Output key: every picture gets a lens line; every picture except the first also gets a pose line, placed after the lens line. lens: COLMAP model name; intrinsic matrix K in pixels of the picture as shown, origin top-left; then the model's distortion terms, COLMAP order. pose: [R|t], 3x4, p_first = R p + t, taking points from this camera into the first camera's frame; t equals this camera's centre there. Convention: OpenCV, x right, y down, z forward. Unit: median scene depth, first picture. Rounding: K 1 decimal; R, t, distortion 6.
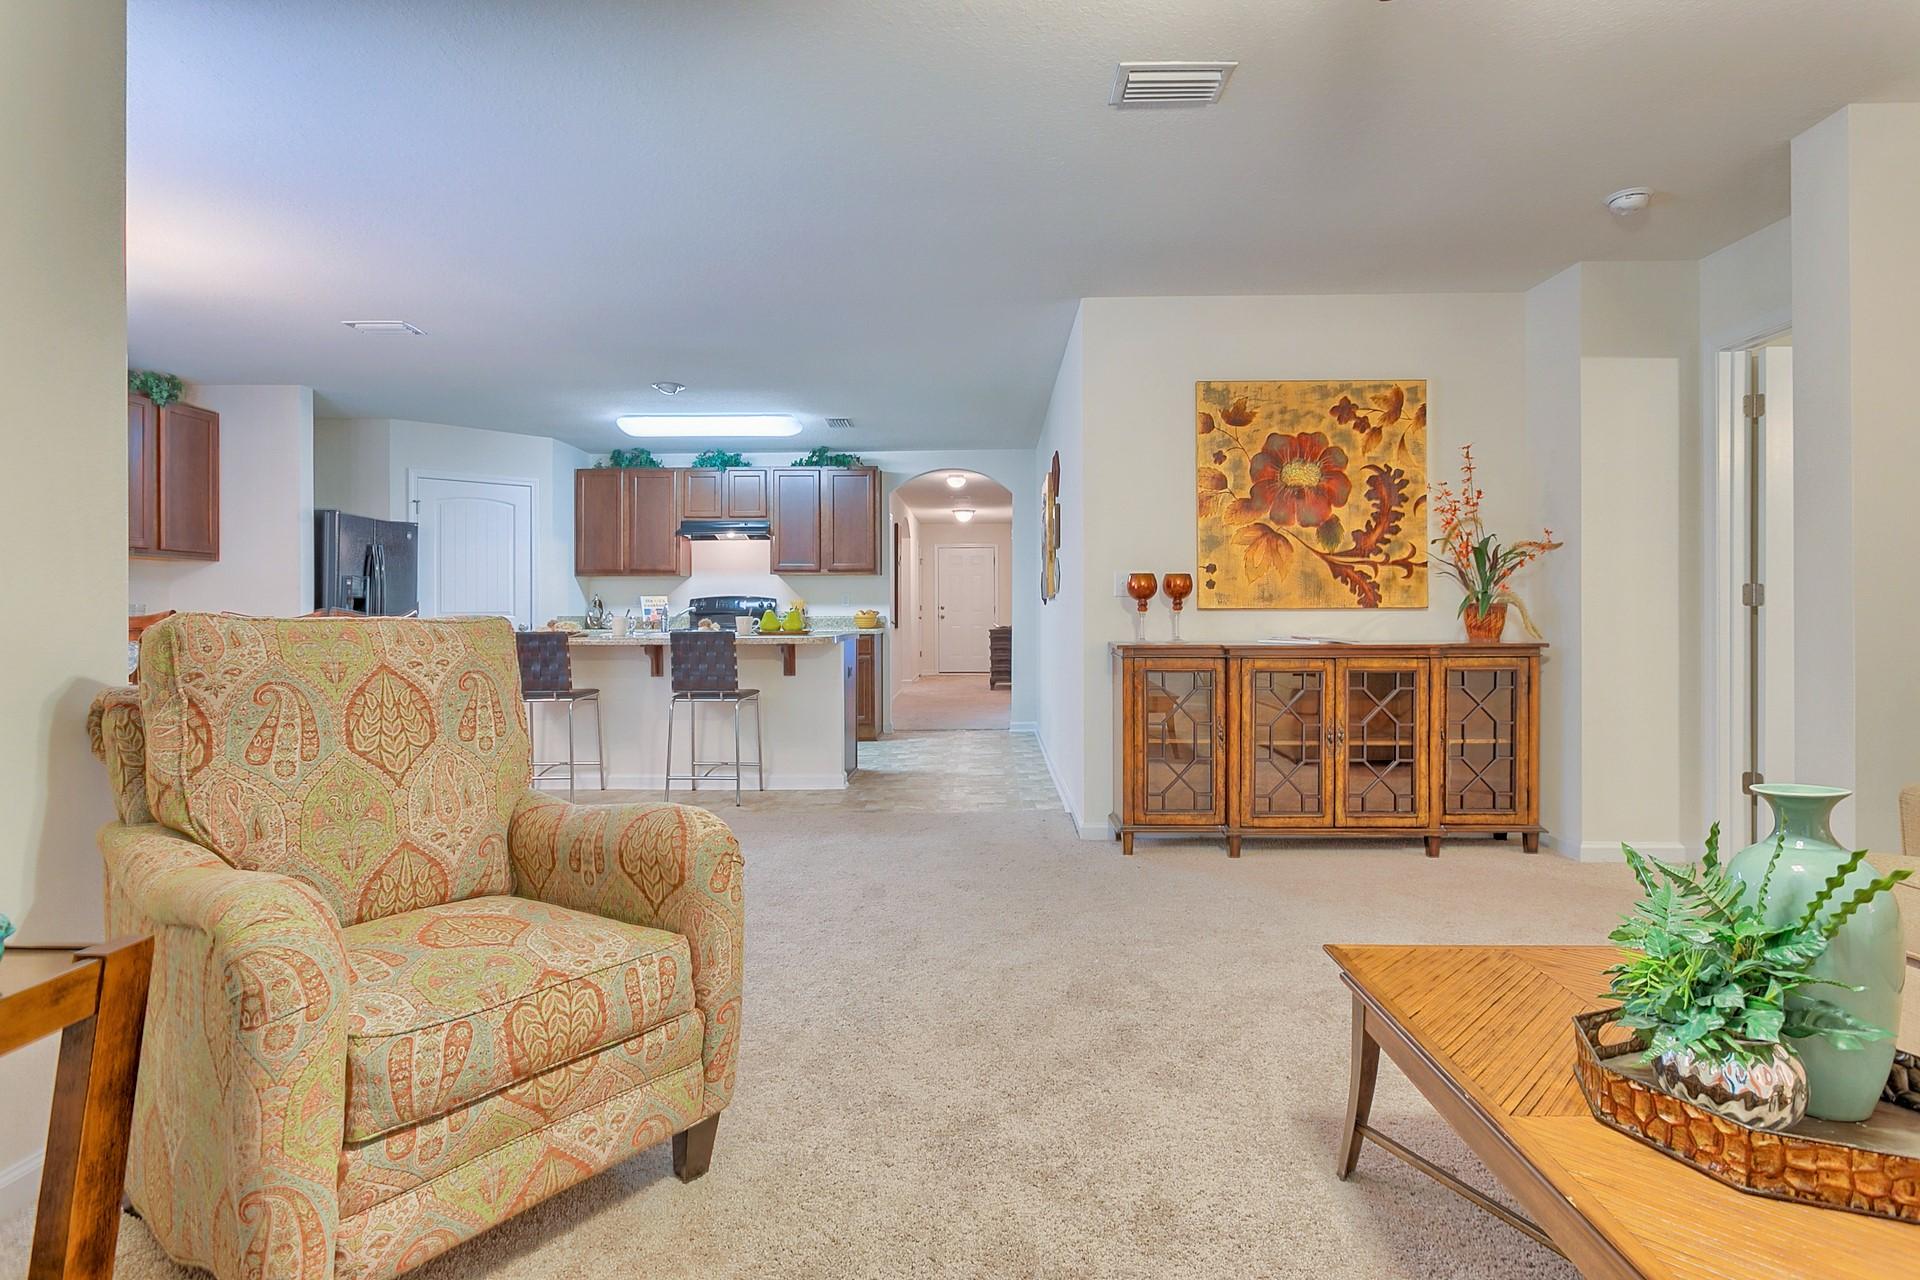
lens RADIAL K [[969.5, 0, 962.3], [0, 969.5, 627.4], [0, 0, 1]] dist [-0.005924, 0.004503]
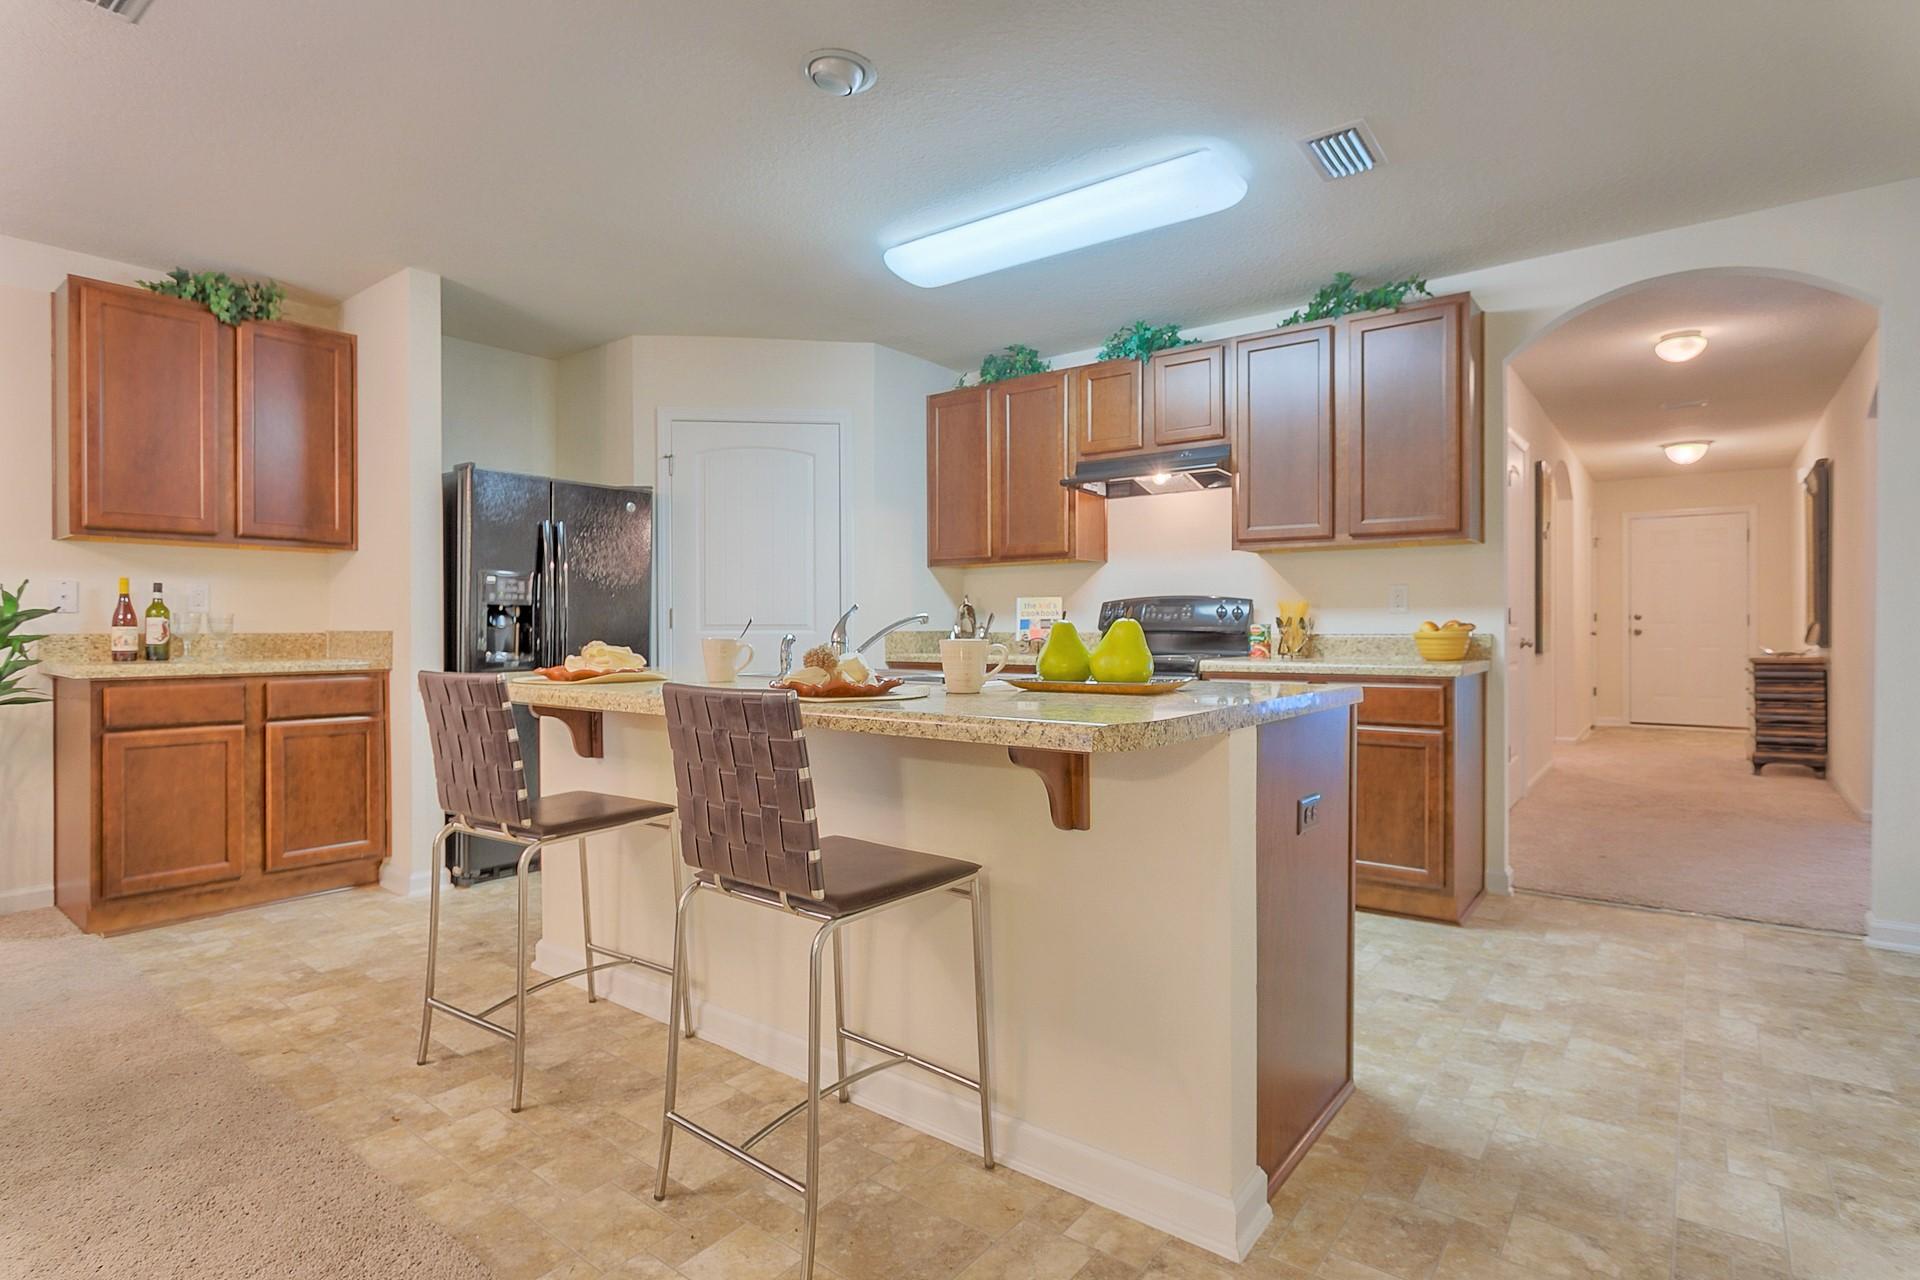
lens RADIAL K [[969.5, 0, 959.0], [0, 969.5, 631.5], [0, 0, 1]] dist [-0.005924, 0.004503]
pose [[0.807724, 0.003583, -0.589550, -0.014937], [-0.006513, 0.999975, -0.002845, -0.010255], [0.589525, 0.006138, 0.807727, 0.507917]]
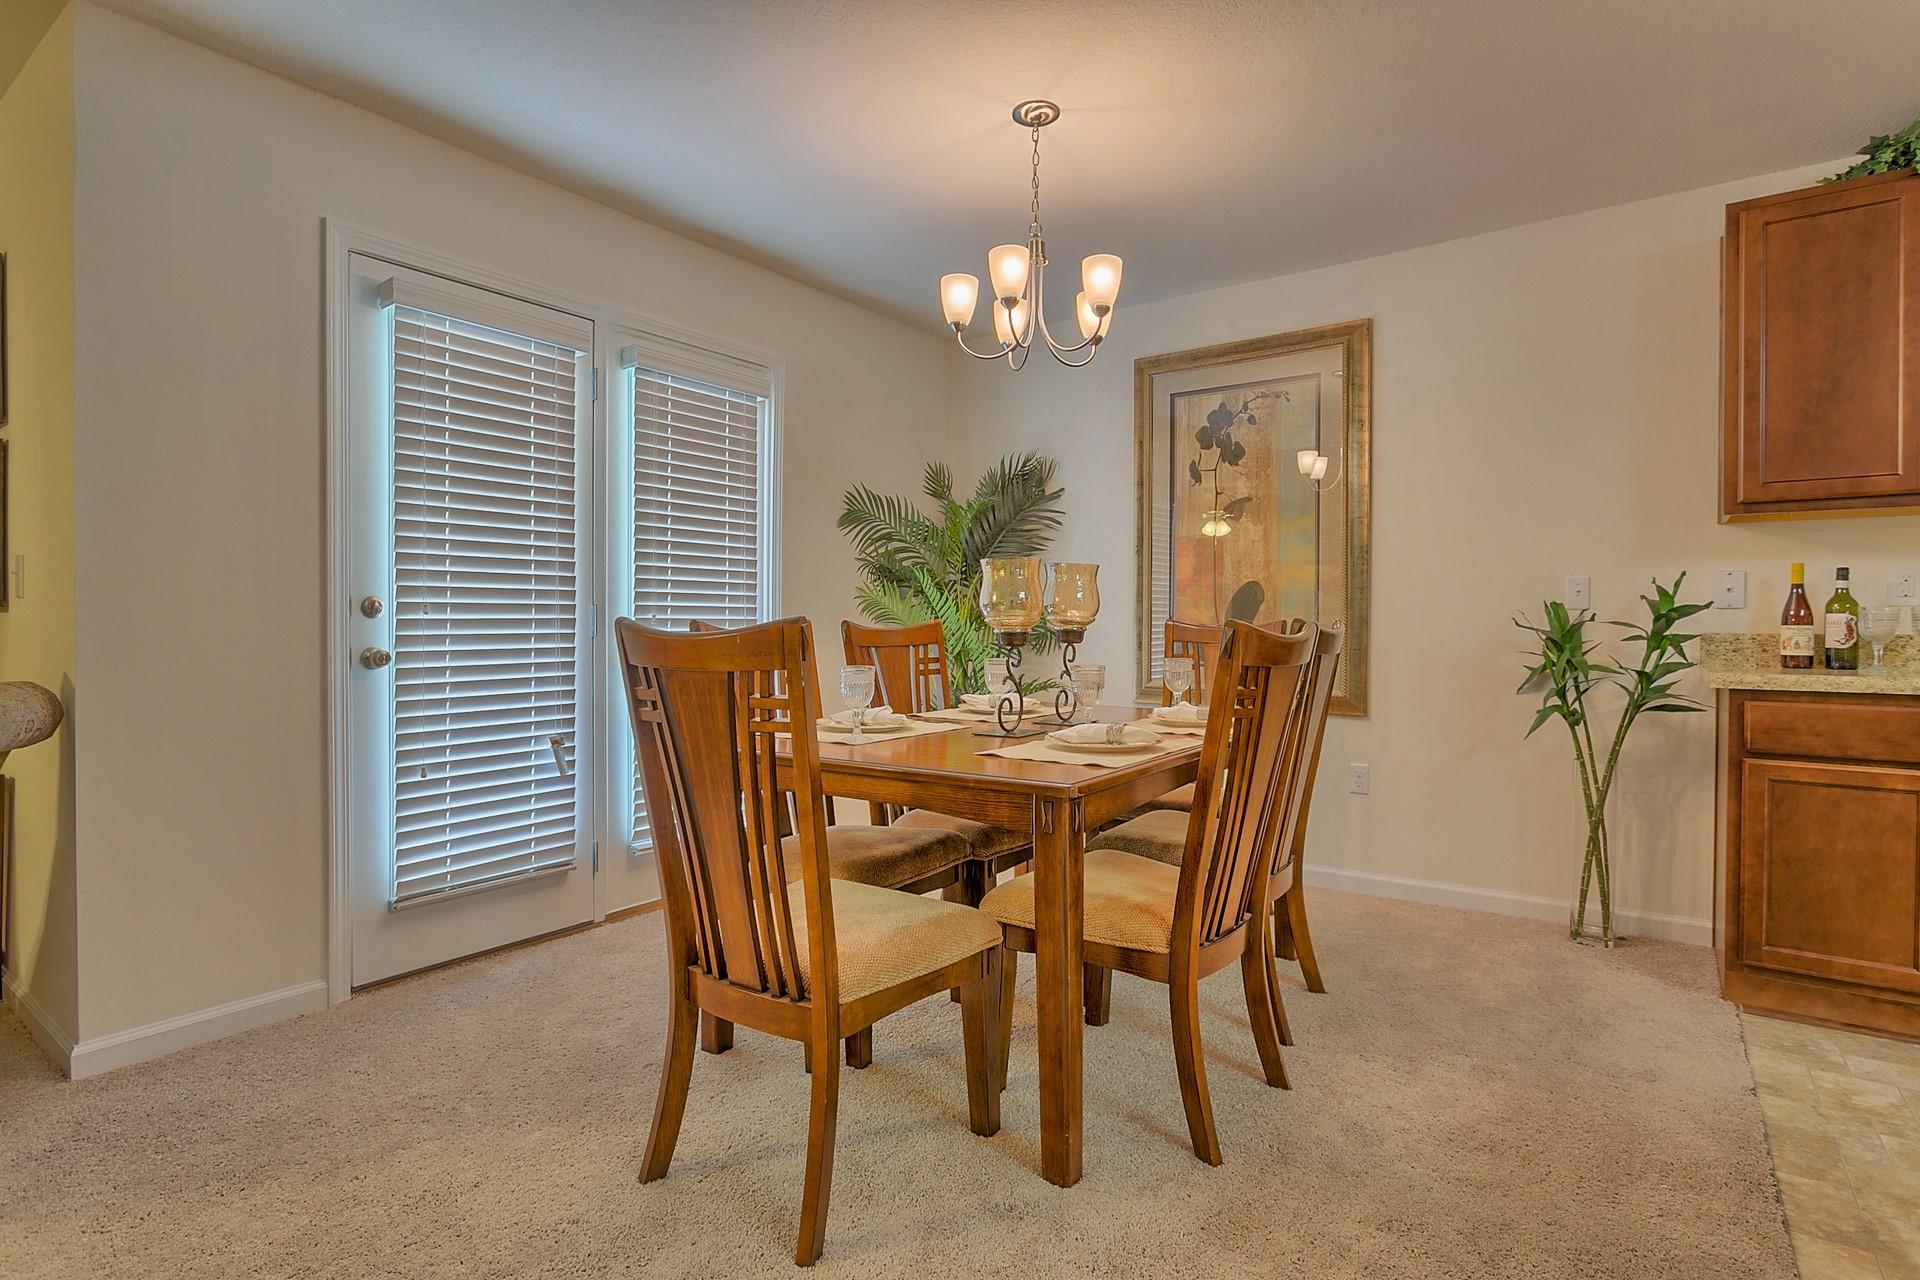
lens RADIAL K [[969.5, 0, 948.5], [0, 969.5, 632.6], [0, 0, 1]] dist [-0.005924, 0.004503]
pose [[-0.552197, 0.004219, -0.833703, -0.121077], [-0.013839, 0.999803, 0.014226, -0.009233], [0.833599, 0.019393, -0.552030, 0.577710]]
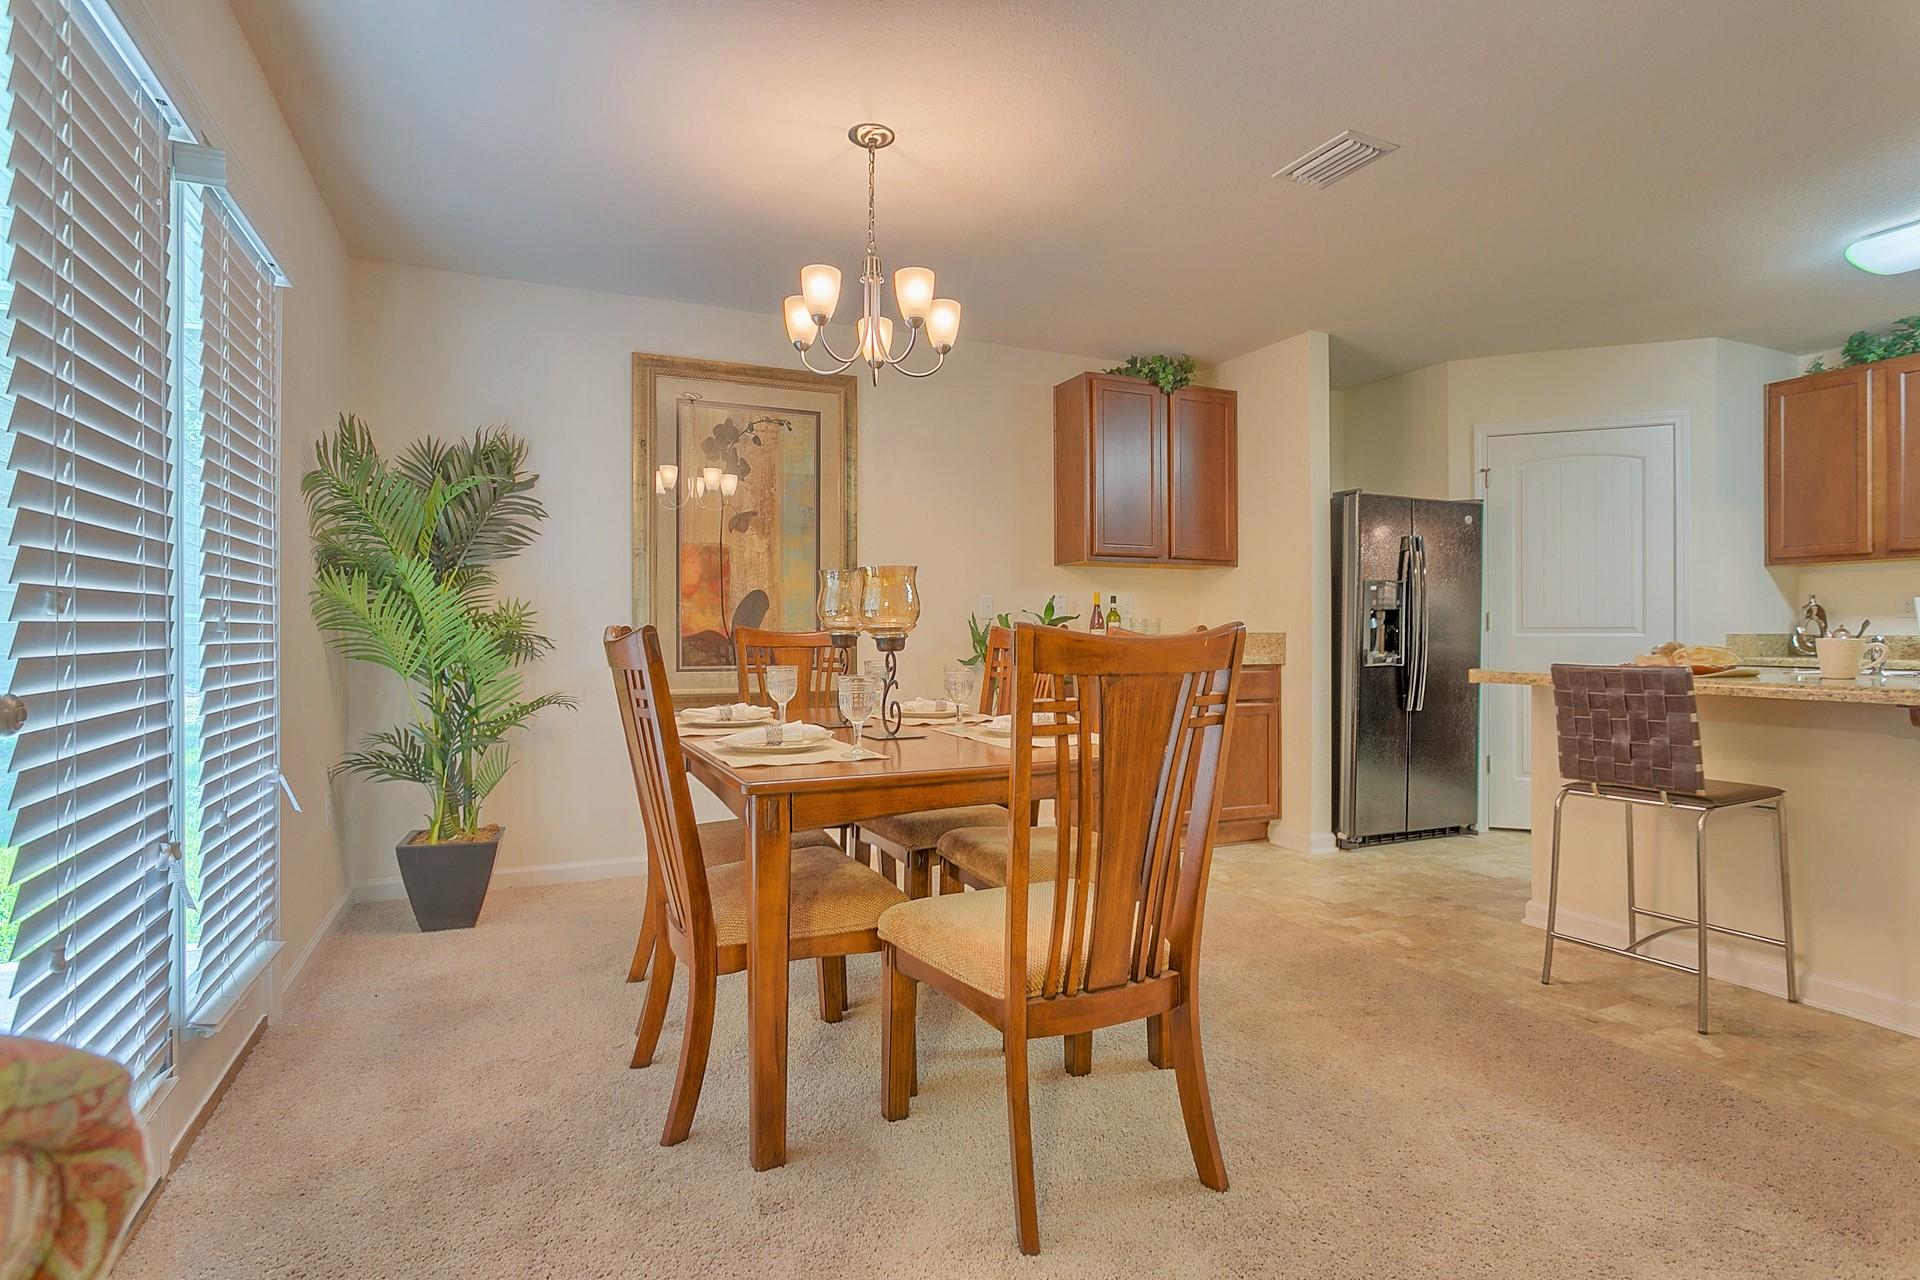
lens RADIAL K [[969.5, 0, 968.3], [0, 969.5, 628.7], [0, 0, 1]] dist [-0.005924, 0.004503]
pose [[0.445160, -0.002407, -0.895448, -0.089000], [-0.009307, 0.999930, -0.007315, -0.006340], [0.895403, 0.011590, 0.445106, 0.305593]]
